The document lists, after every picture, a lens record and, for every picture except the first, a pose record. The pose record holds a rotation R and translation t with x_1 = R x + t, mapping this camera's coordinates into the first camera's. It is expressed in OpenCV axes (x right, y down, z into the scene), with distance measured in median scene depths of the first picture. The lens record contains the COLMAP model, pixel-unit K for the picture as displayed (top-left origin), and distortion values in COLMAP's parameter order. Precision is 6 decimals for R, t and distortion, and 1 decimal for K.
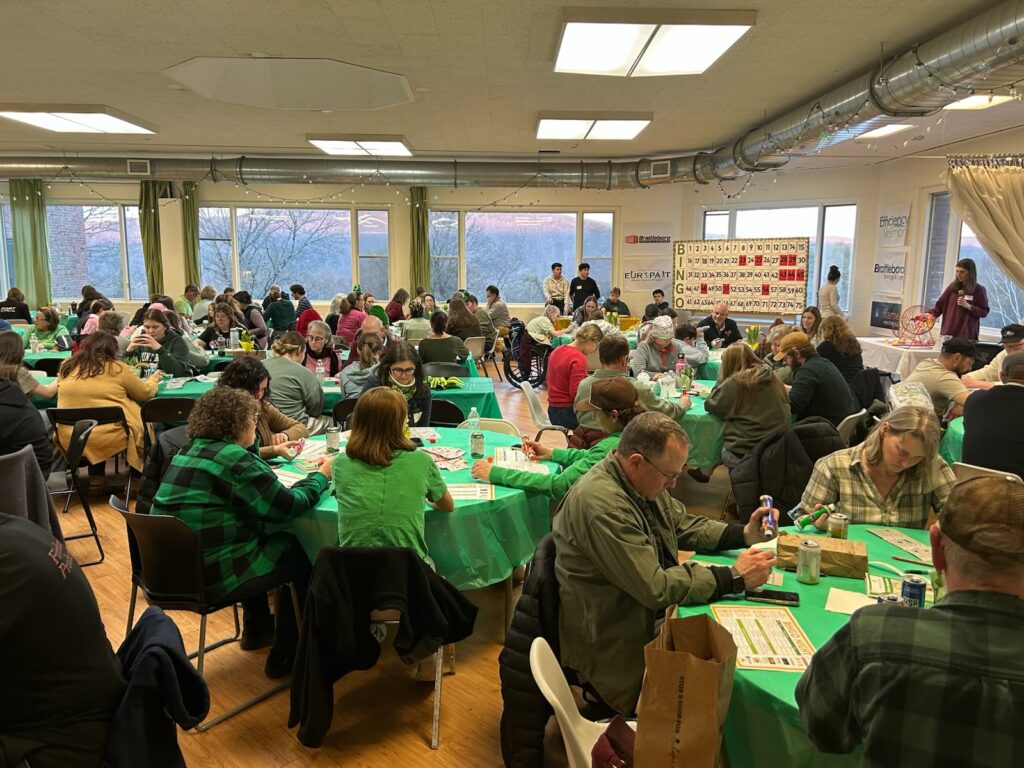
lens RADIAL K [[779.1, 0, 511.3], [0, 779.1, 383.8], [0, 0, 1]] dist [0.000494, 0.000036]
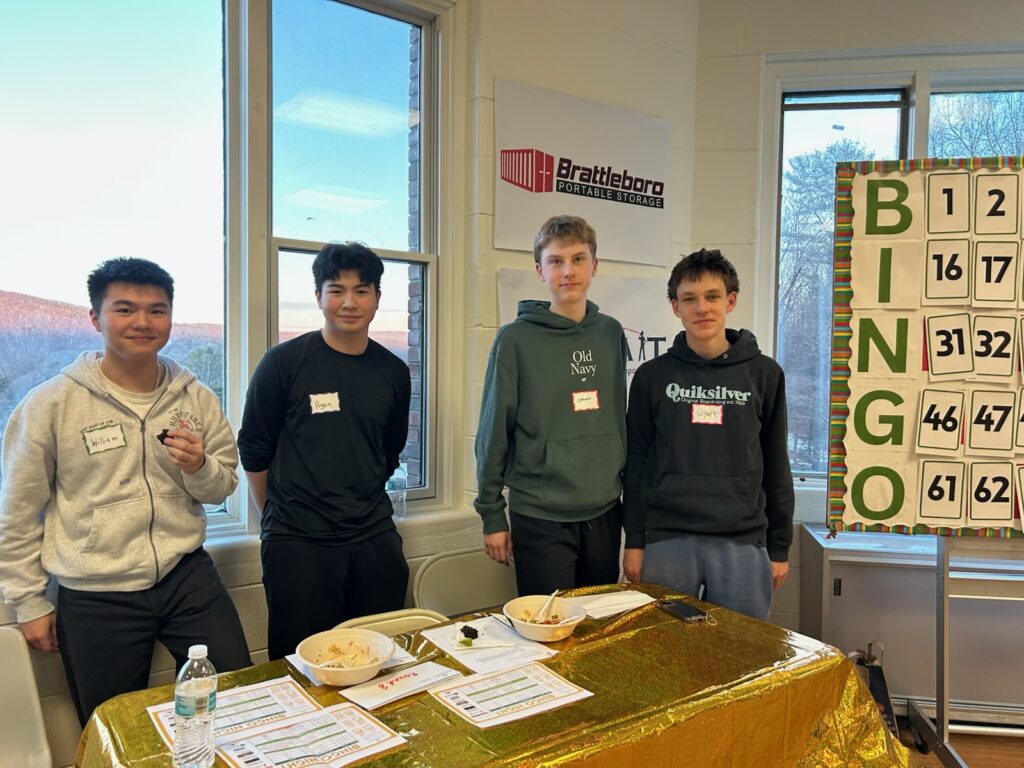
lens RADIAL K [[779.1, 0, 511.9], [0, 779.1, 383.6], [0, 0, 1]] dist [0.000494, 0.000036]
pose [[0.809775, -0.028366, 0.586055, 0.037135], [0.091843, 0.992646, -0.078858, -0.123893], [-0.579508, 0.117682, 0.806425, 0.901228]]
